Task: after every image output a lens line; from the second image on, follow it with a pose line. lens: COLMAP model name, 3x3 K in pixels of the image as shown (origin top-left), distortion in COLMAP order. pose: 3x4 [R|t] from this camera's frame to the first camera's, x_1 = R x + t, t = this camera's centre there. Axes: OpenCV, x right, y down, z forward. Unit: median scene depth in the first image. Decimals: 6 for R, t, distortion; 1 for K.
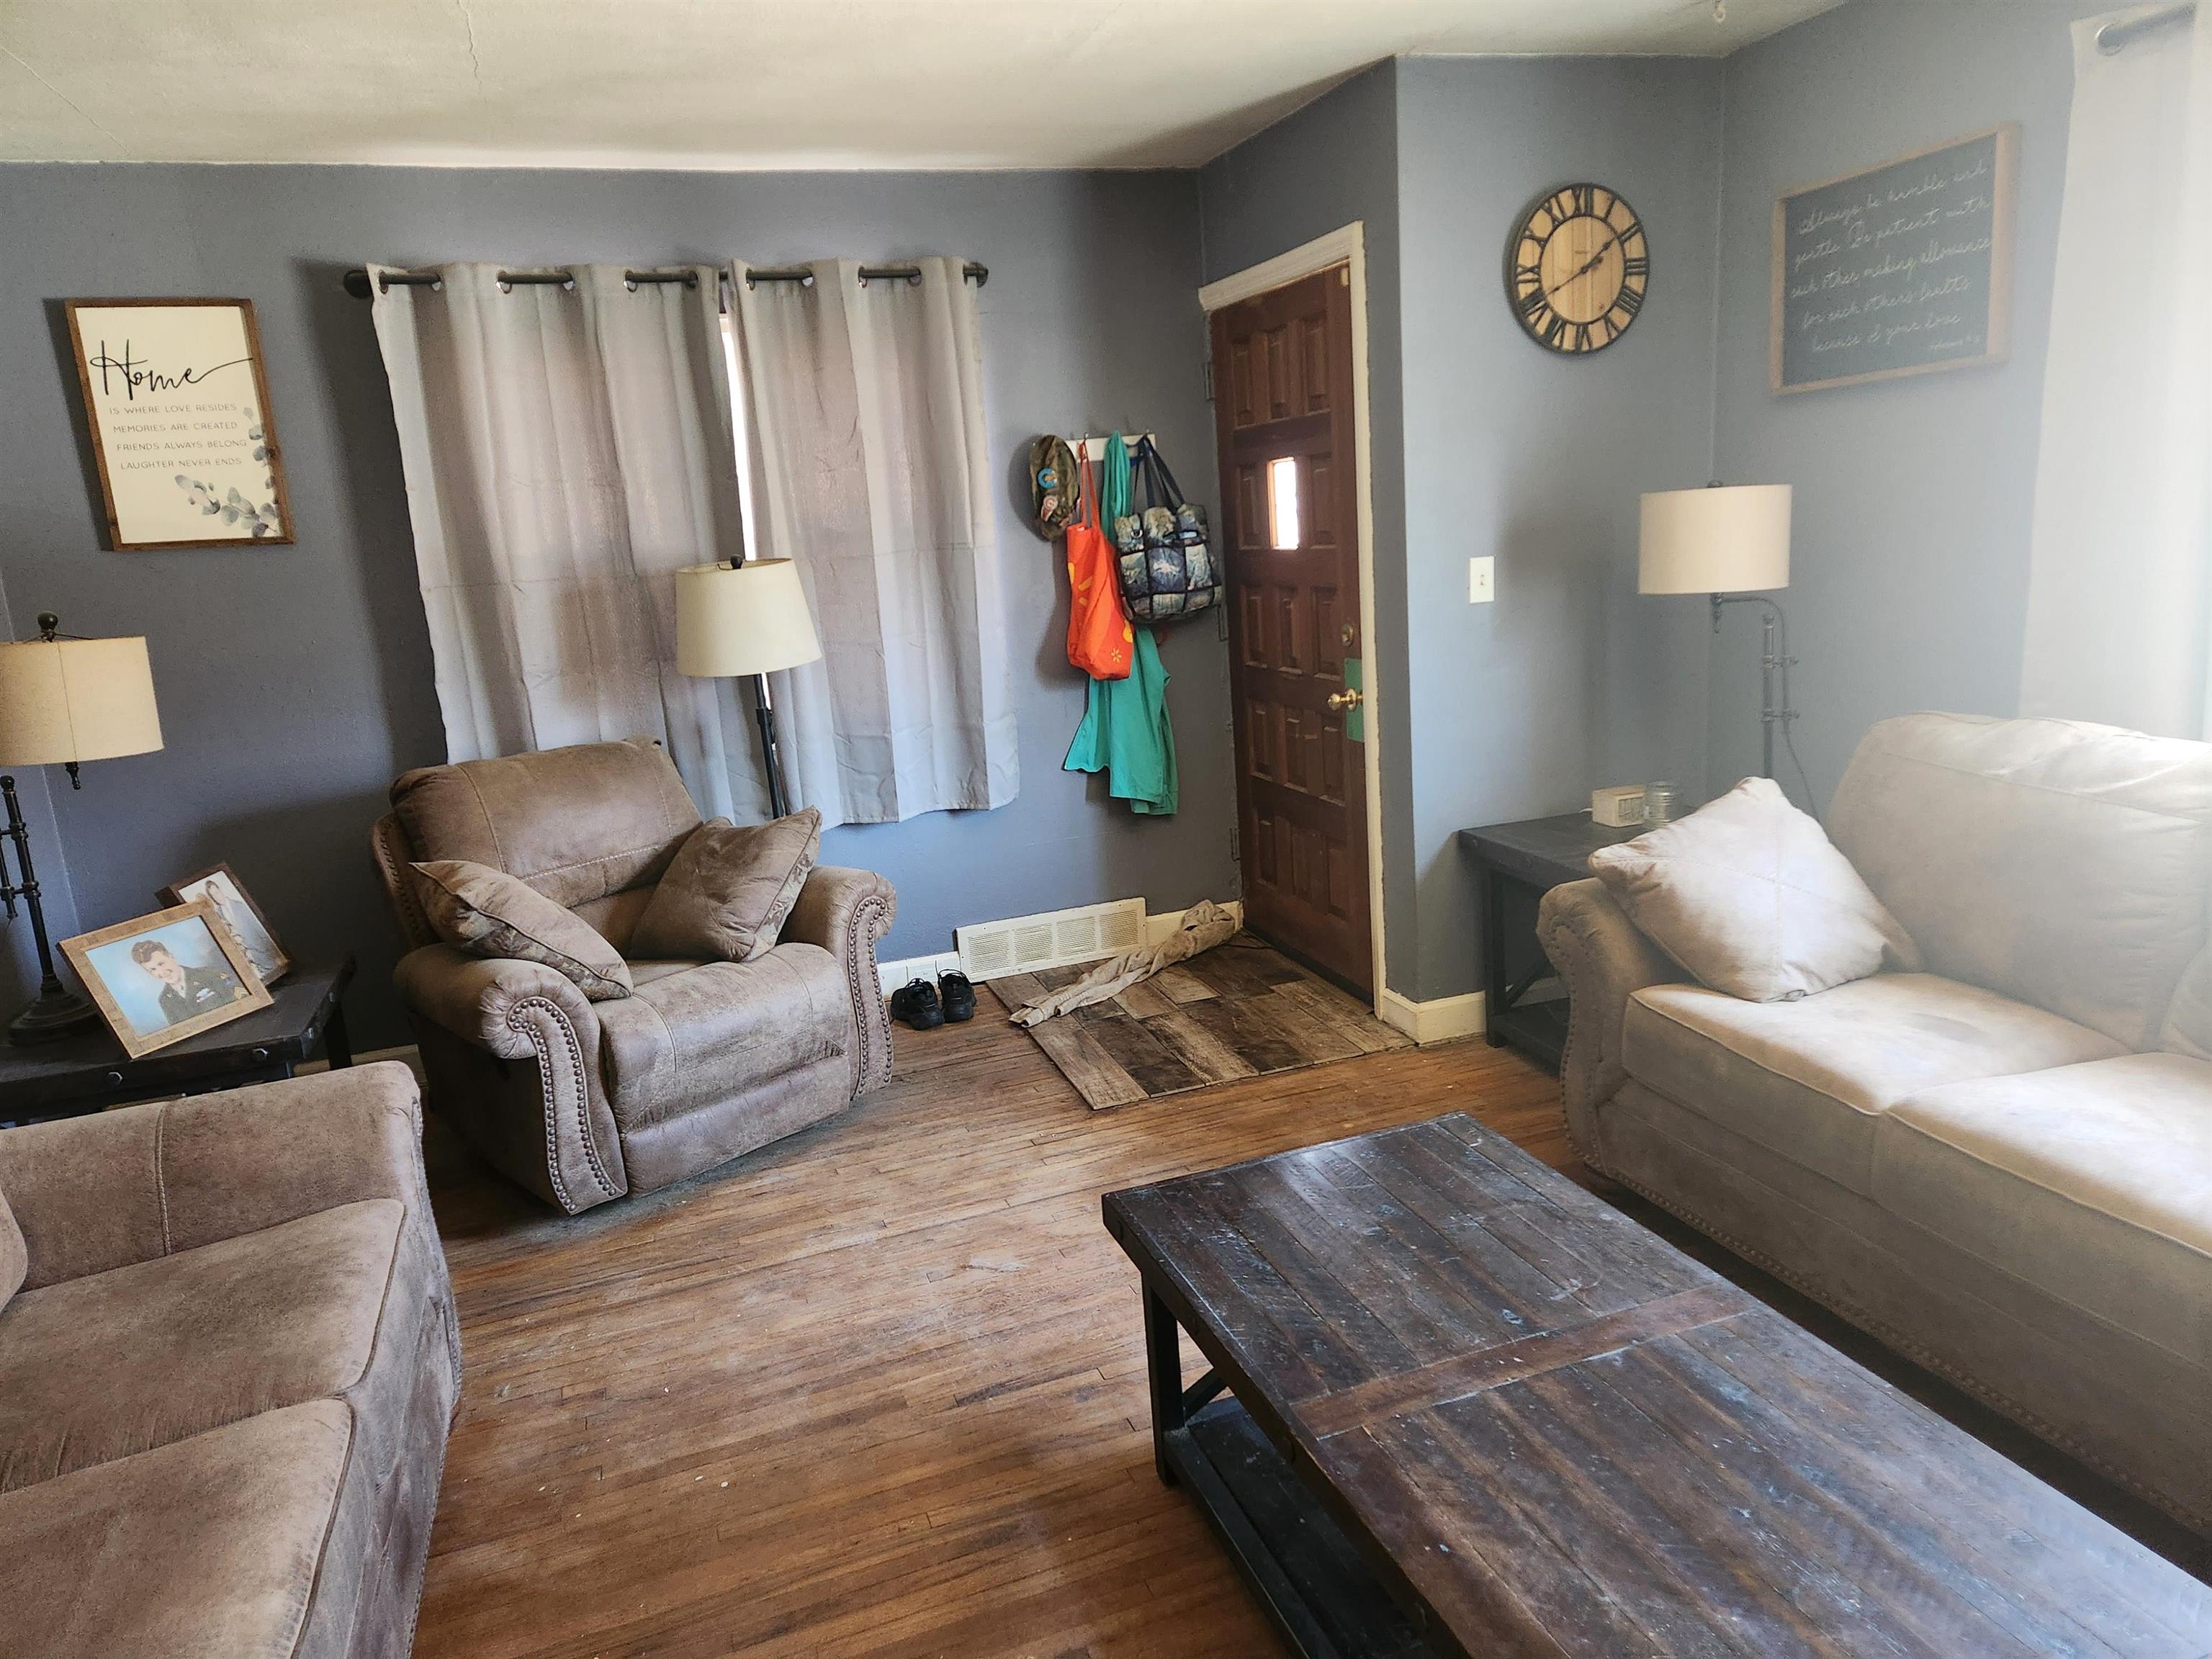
lens RADIAL K [[1442.3, 0, 1084.7], [0, 1442.3, 801.0], [0, 0, 1]] dist [0.068603, -0.064927]
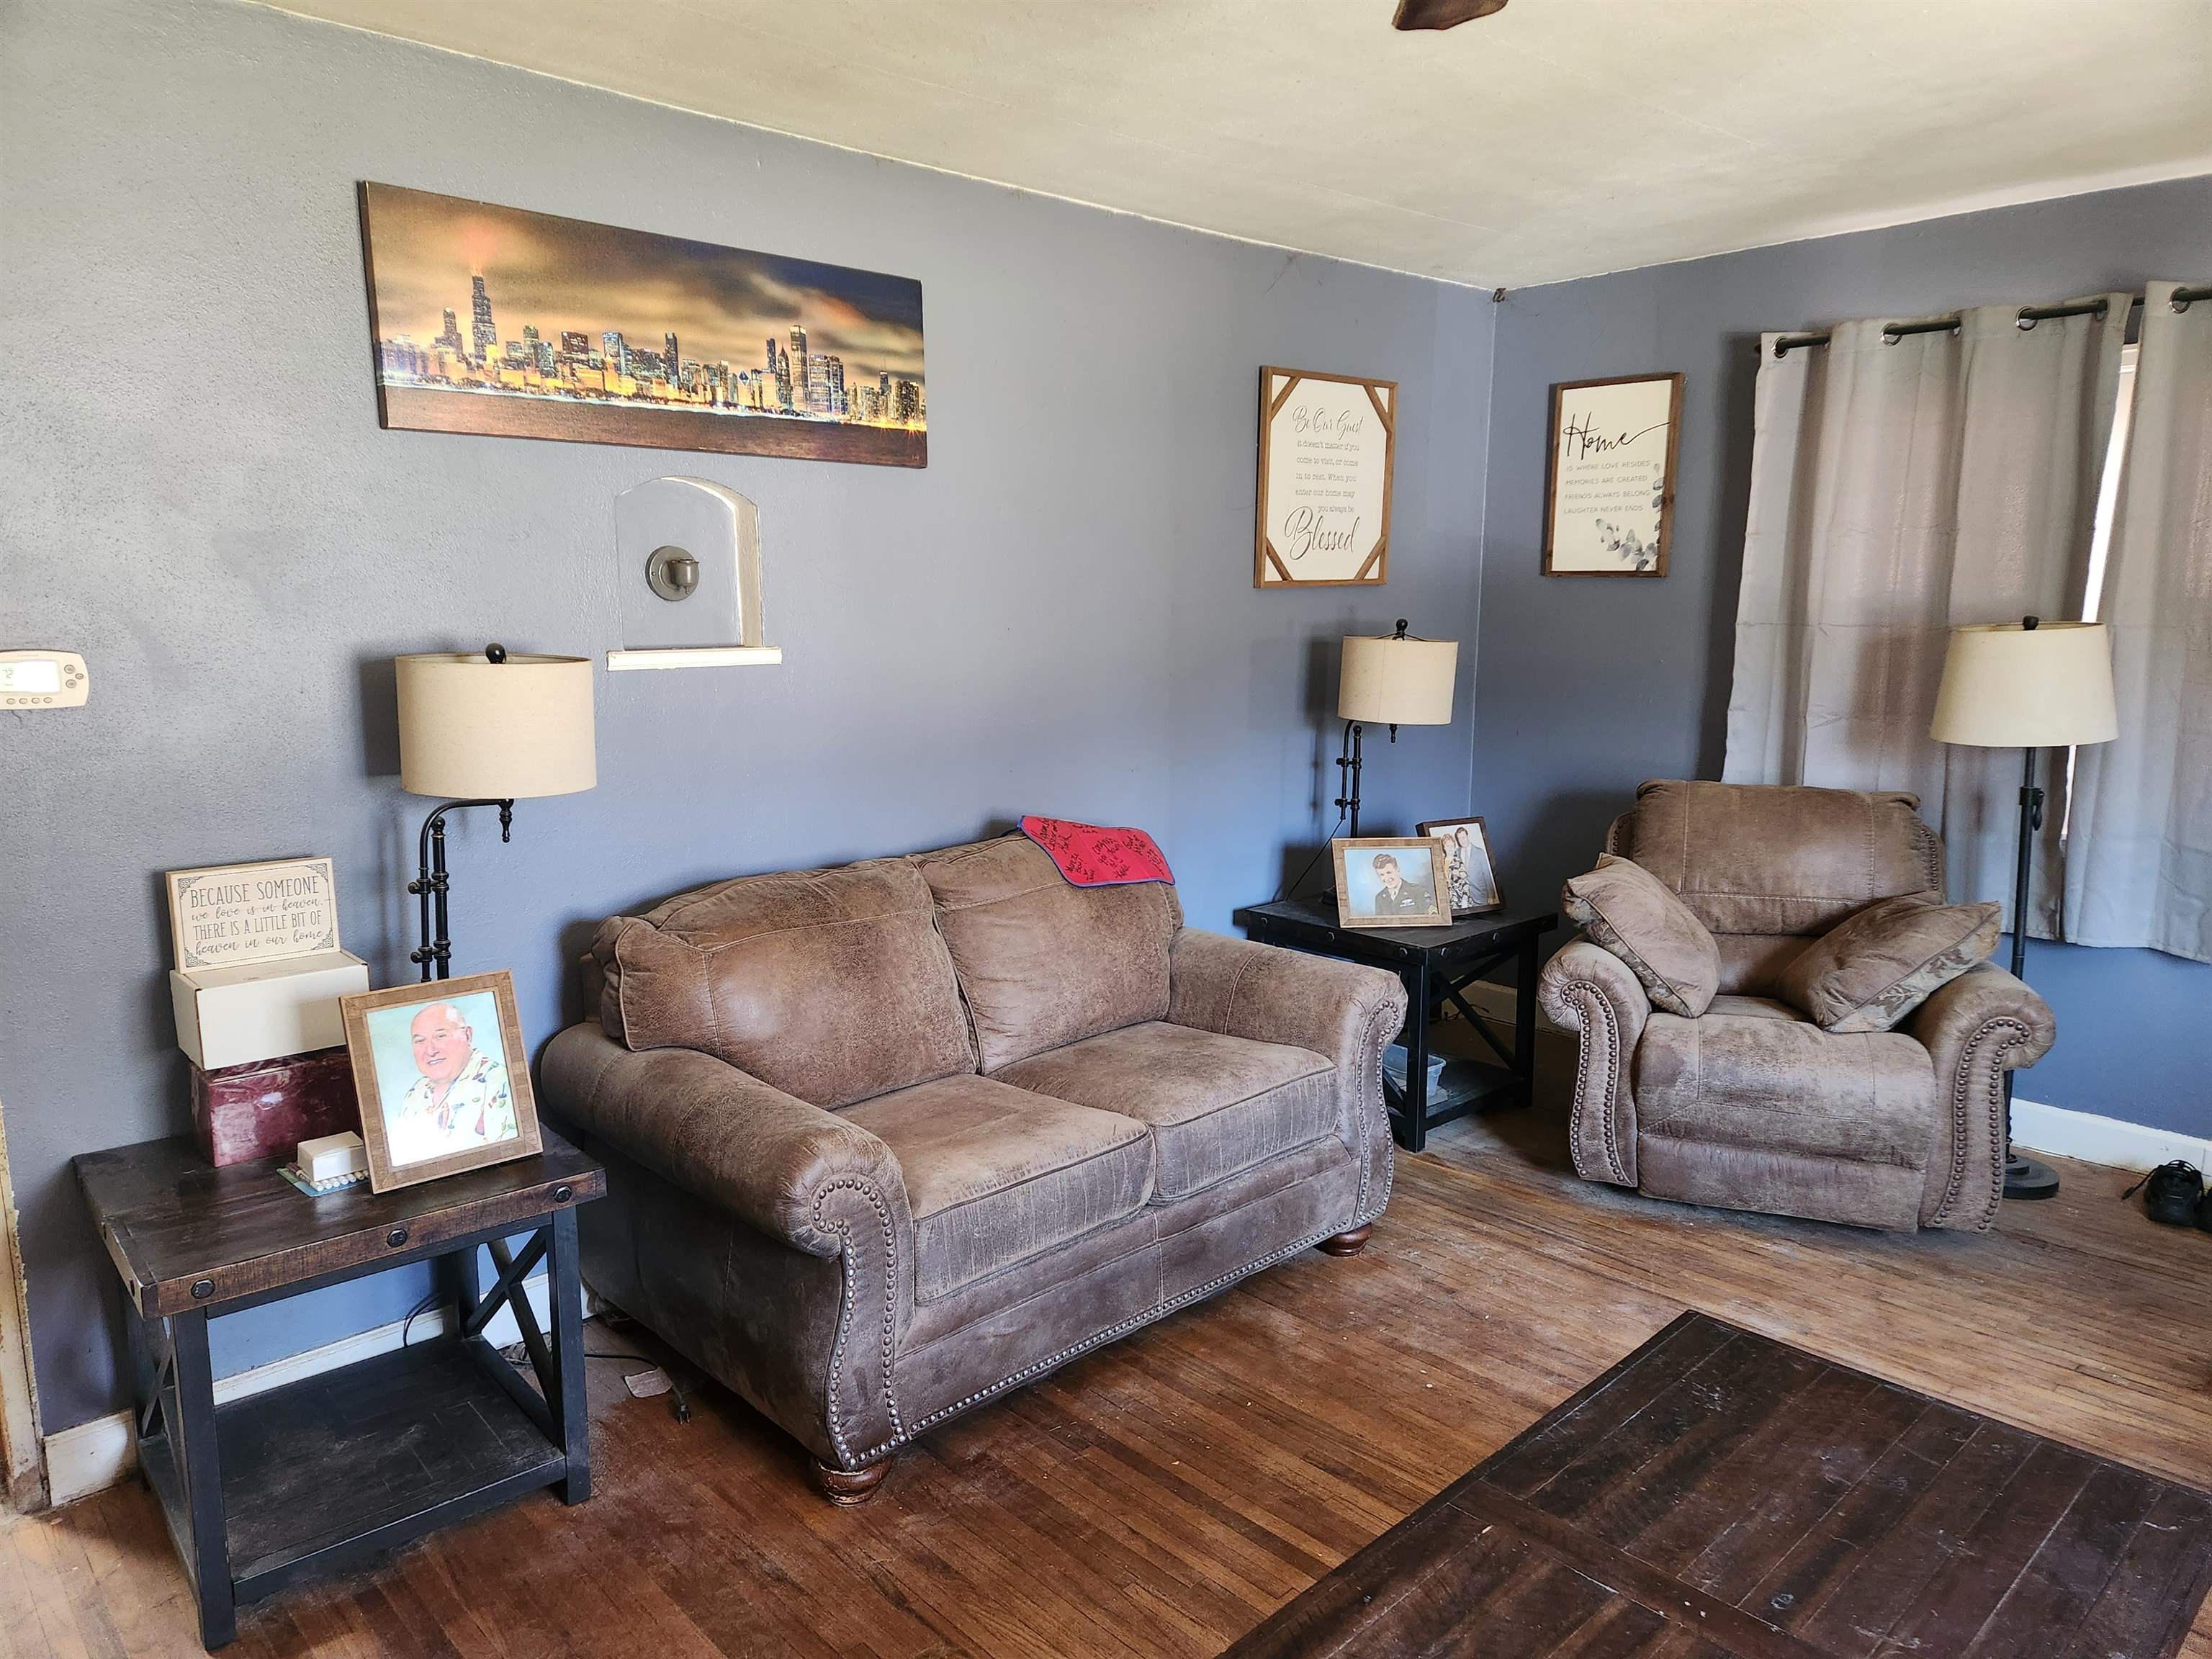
lens RADIAL K [[1442.3, 0, 1084.7], [0, 1442.3, 801.0], [0, 0, 1]] dist [0.068603, -0.064927]
pose [[0.400289, 0.199265, -0.894462, 0.417744], [-0.203417, 0.971042, 0.125293, -0.060969], [0.893527, 0.131796, 0.429231, 0.117048]]
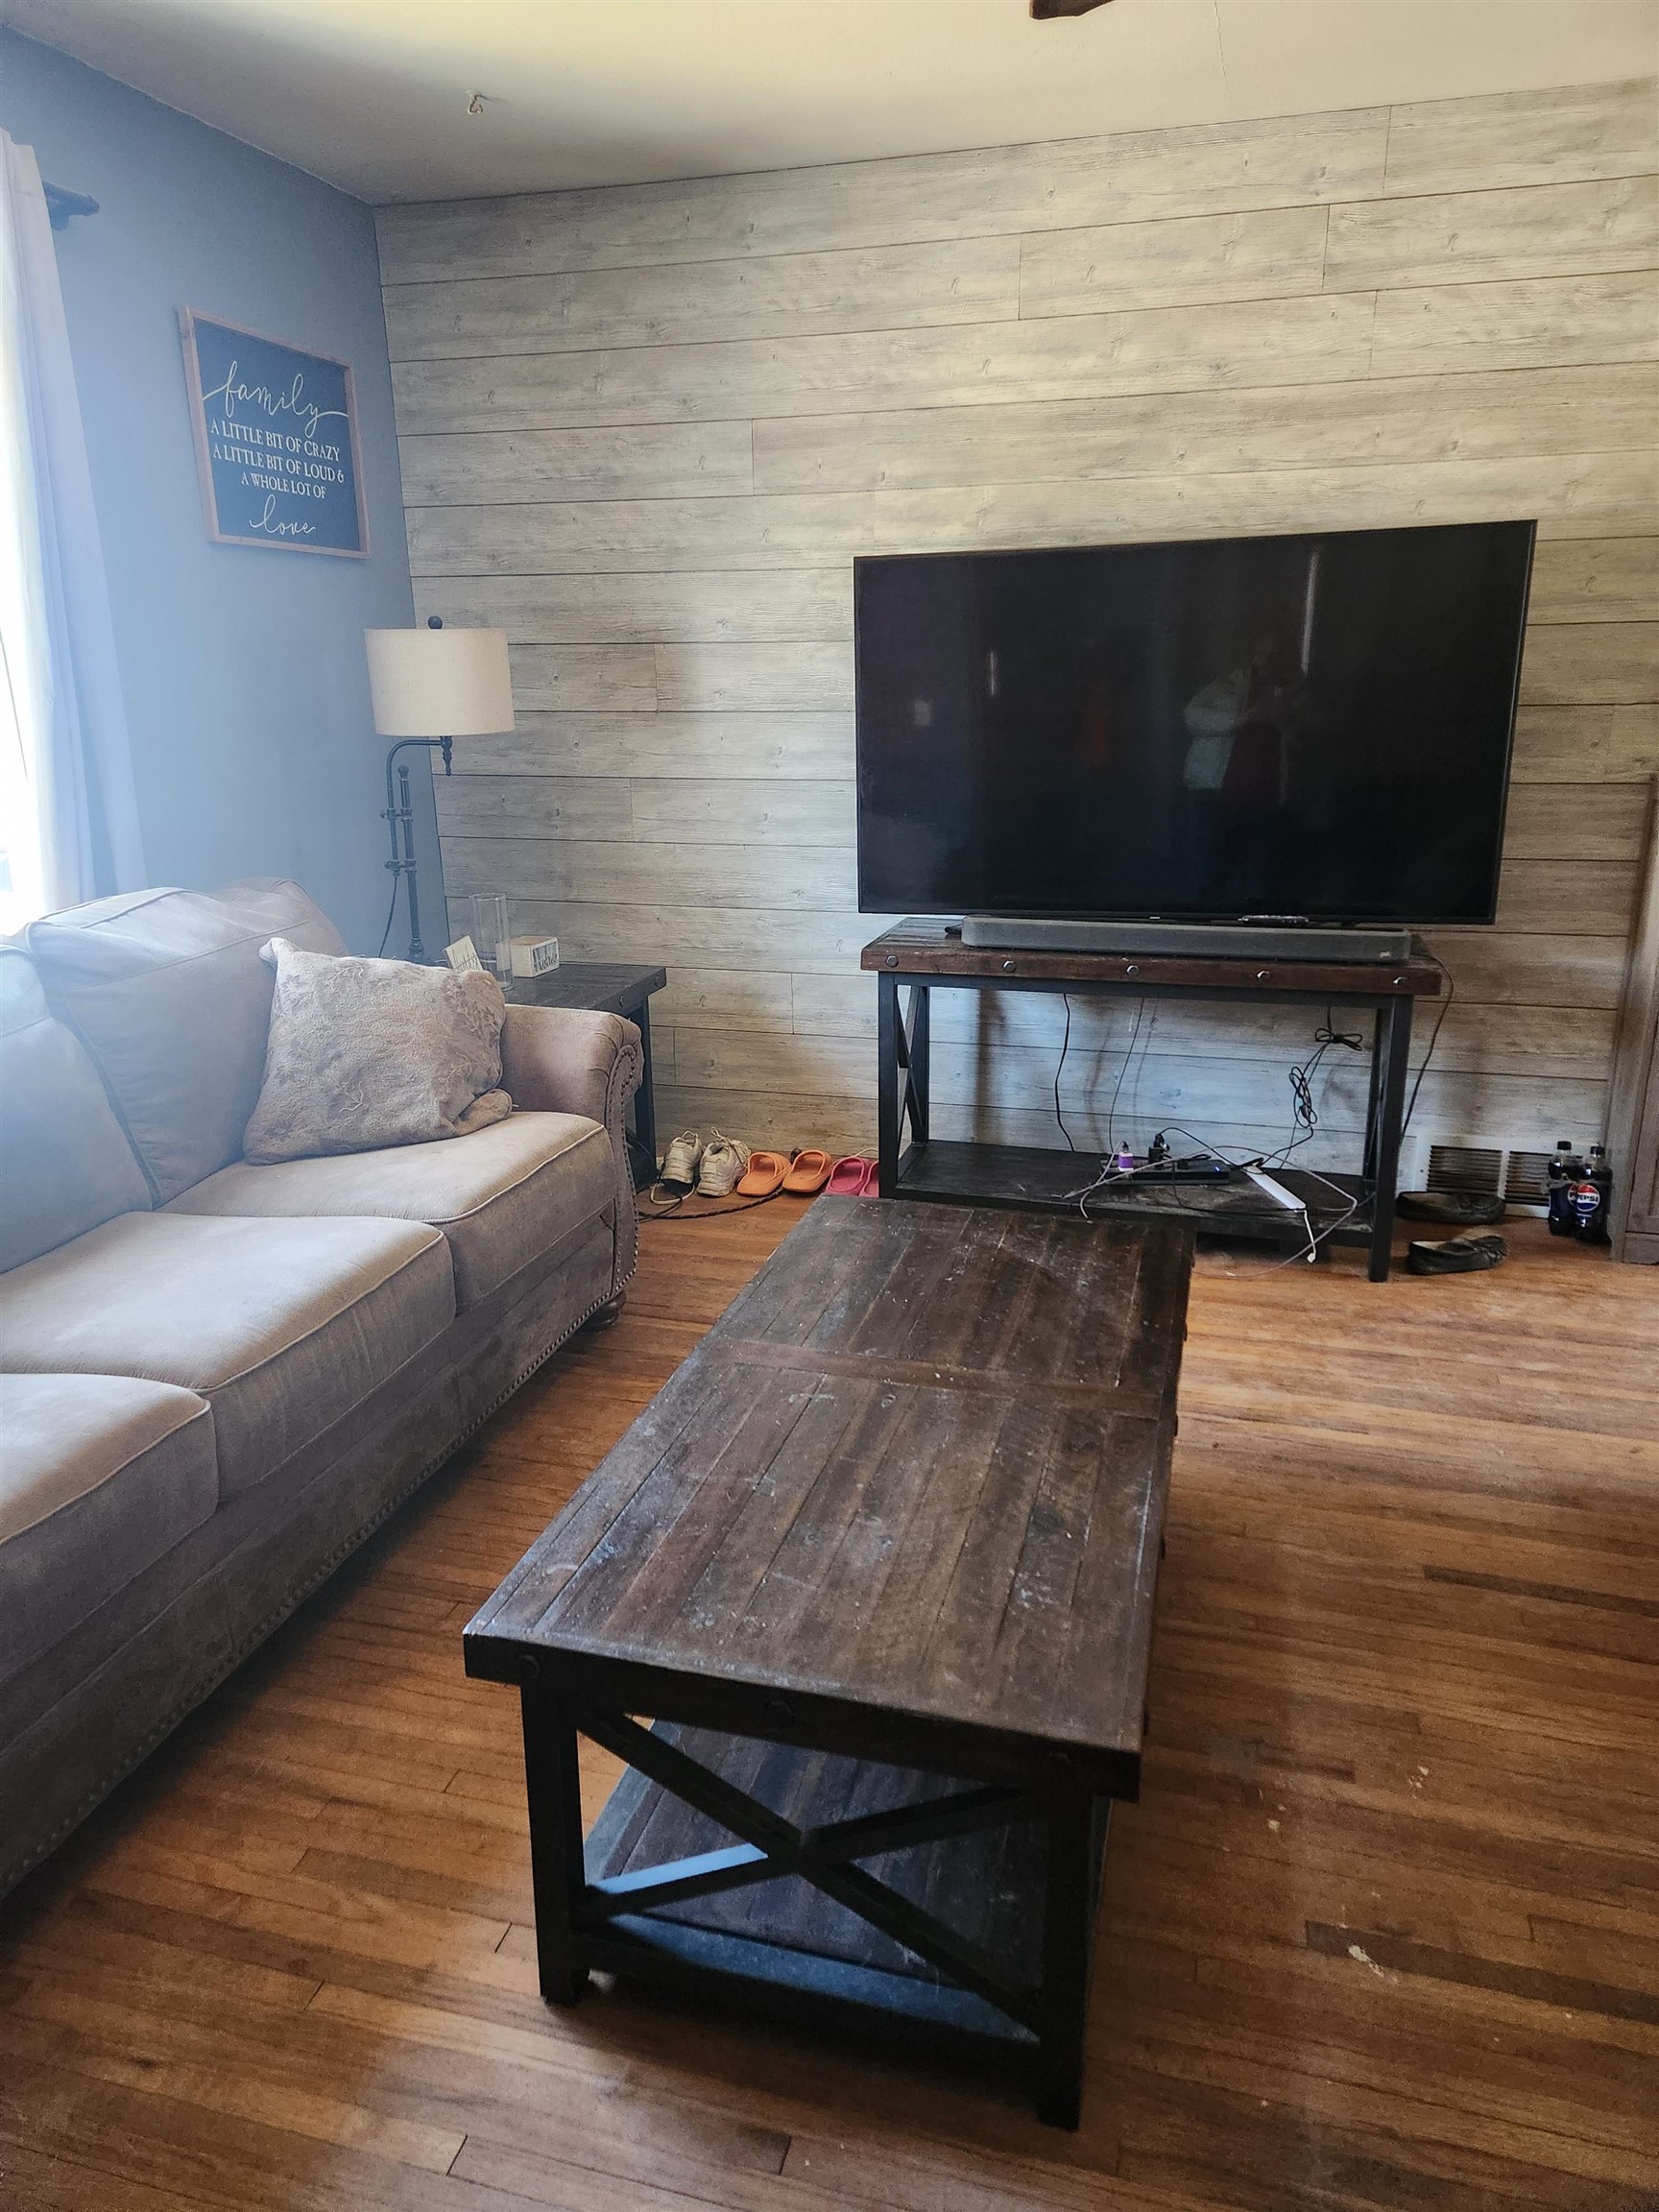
lens RADIAL K [[1449.5, 0, 836.7], [0, 1449.5, 1071.5], [0, 0, 1]] dist [0.079291, -0.066376]
pose [[-0.820631, -0.069884, 0.567169, -0.123260], [0.177928, 0.911913, 0.369805, -0.123207], [-0.543052, 0.404389, -0.735910, 0.879262]]
